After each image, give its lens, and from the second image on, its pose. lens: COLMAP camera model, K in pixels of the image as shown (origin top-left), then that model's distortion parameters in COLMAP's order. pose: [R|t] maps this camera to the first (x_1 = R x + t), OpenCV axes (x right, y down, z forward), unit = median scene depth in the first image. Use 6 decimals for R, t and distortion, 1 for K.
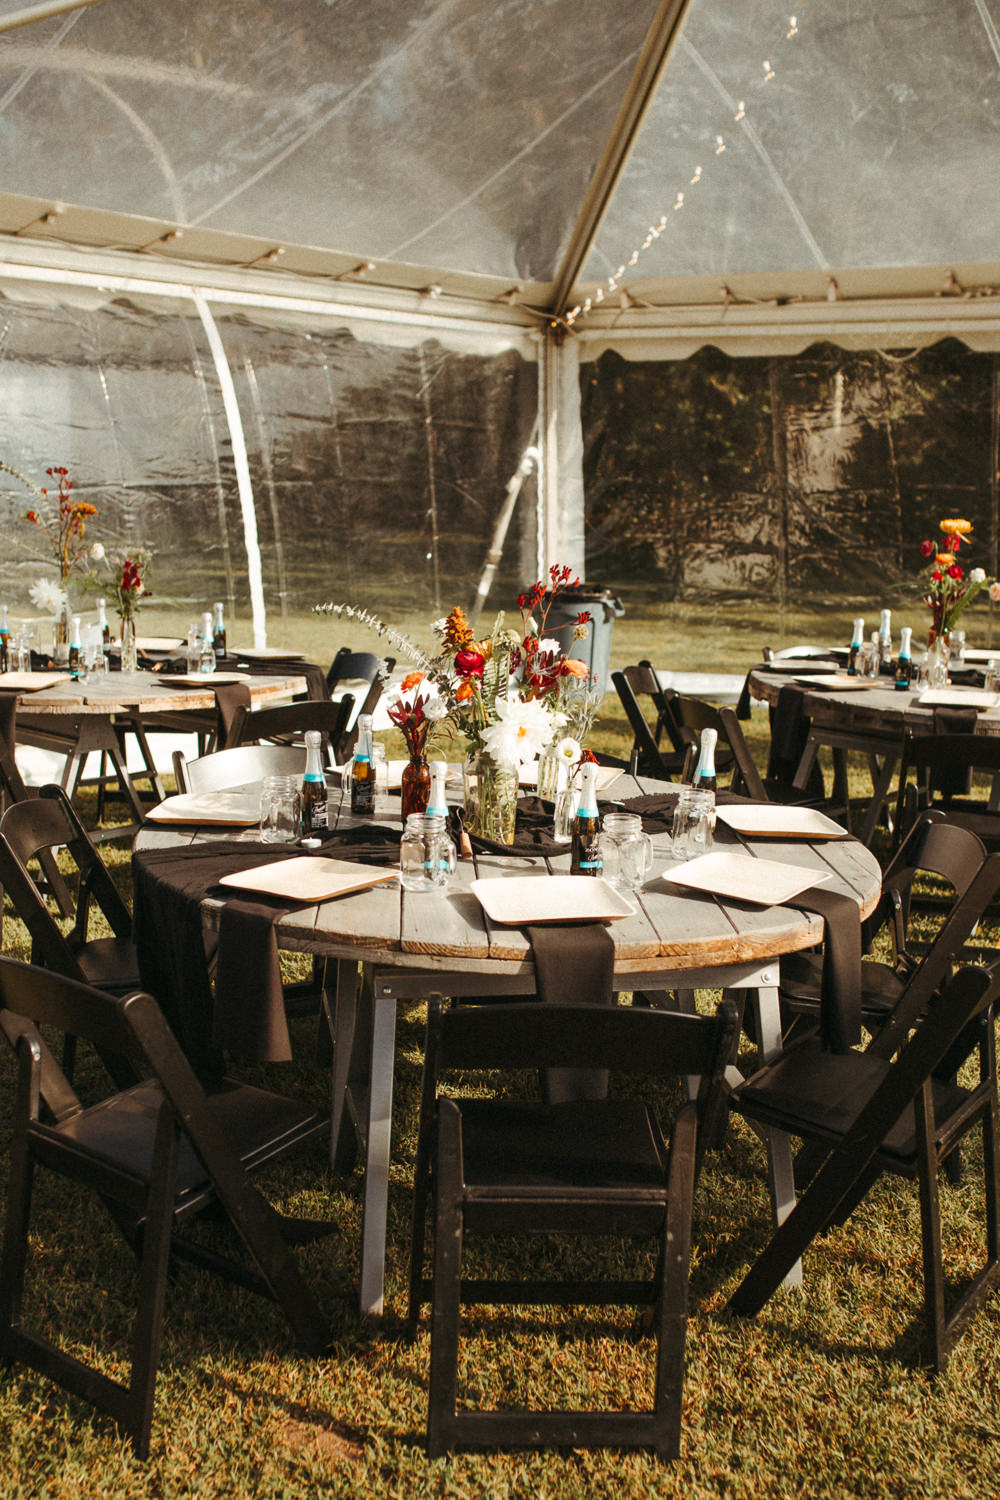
lens RADIAL K [[1513.6, 0, 499.7], [0, 1513.6, 750.3], [0, 0, 1]] dist [-0.008673, 0.000000]
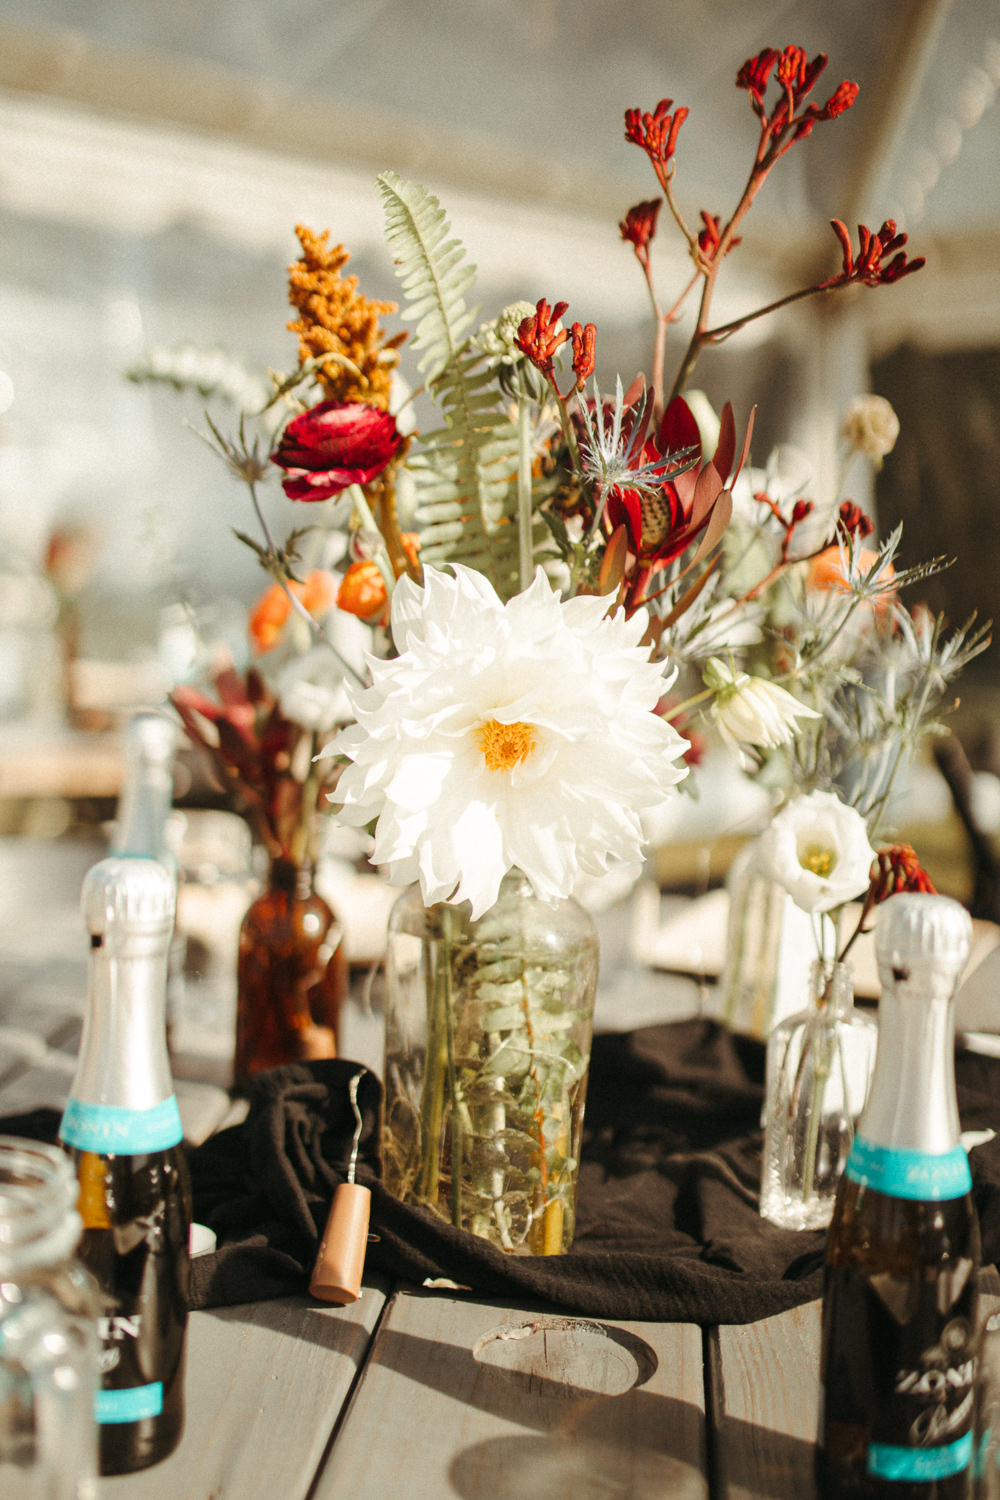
lens RADIAL K [[1513.6, 0, 501.4], [0, 1513.6, 750.0], [0, 0, 1]] dist [-0.008673, 0.000000]
pose [[0.983327, 0.007892, -0.181676, 0.039104], [-0.025332, 0.995261, -0.093877, 0.008453], [0.180074, 0.096914, 0.978867, 0.749005]]
